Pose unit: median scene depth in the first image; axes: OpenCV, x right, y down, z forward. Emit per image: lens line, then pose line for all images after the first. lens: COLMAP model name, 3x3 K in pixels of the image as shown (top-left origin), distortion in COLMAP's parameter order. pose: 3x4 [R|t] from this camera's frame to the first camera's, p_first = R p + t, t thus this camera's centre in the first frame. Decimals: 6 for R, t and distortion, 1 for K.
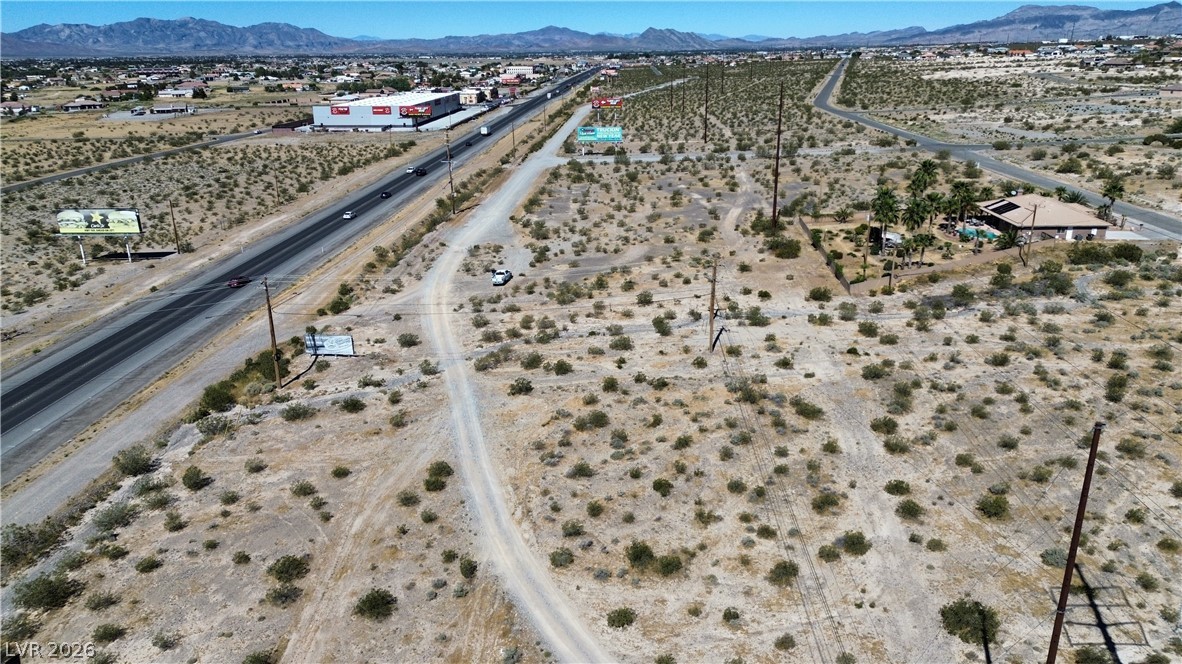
lens RADIAL K [[827.7, 0, 593.6], [0, 827.7, 331.3], [0, 0, 1]] dist [0.091415, -0.097632]
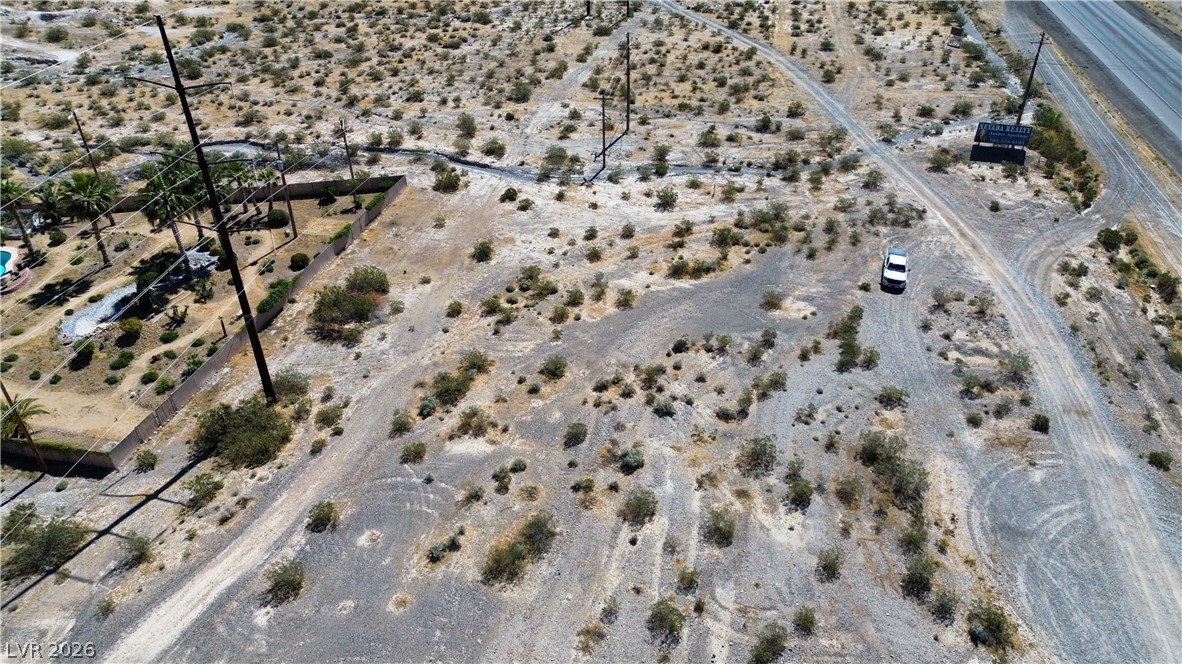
lens RADIAL K [[827.7, 0, 593.6], [0, 827.7, 331.3], [0, 0, 1]] dist [0.091415, -0.097632]
pose [[-0.988985, -0.059797, 0.135397, 0.018337], [0.072598, 0.601204, 0.795791, -0.580438], [-0.128987, 0.796855, -0.590241, 1.563595]]
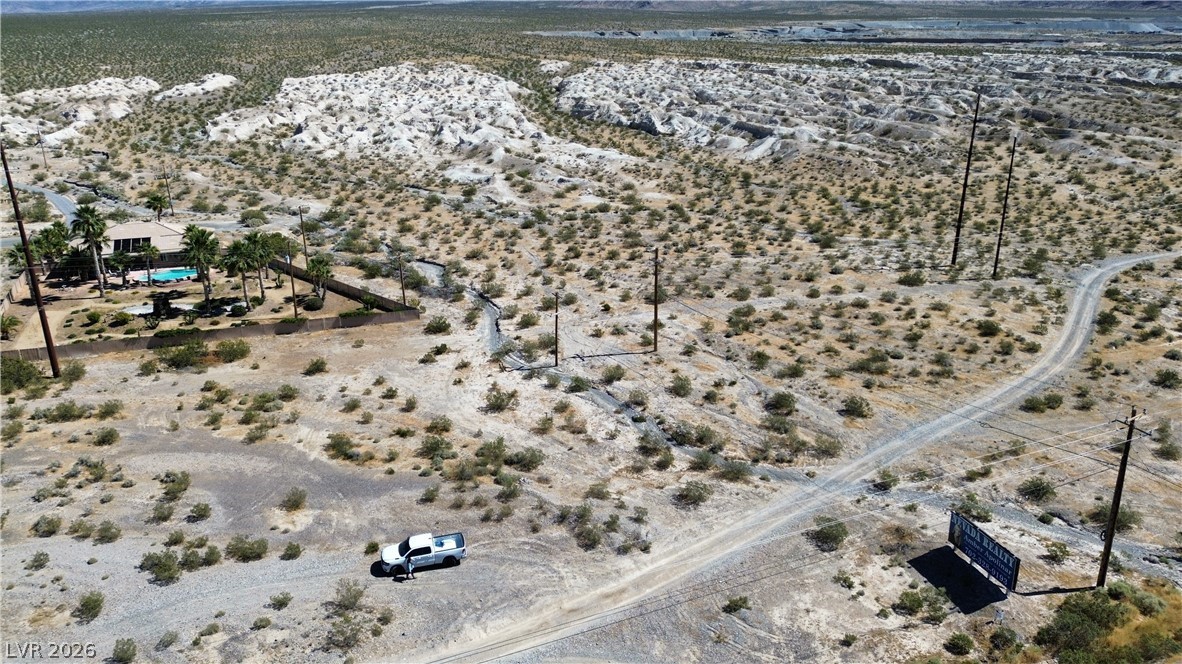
lens RADIAL K [[827.7, 0, 593.6], [0, 827.7, 331.3], [0, 0, 1]] dist [0.091415, -0.097632]
pose [[-0.422748, -0.277277, 0.862787, -0.546058], [0.312467, 0.849067, 0.425970, -0.357483], [-0.850675, 0.449671, -0.272301, 1.099096]]
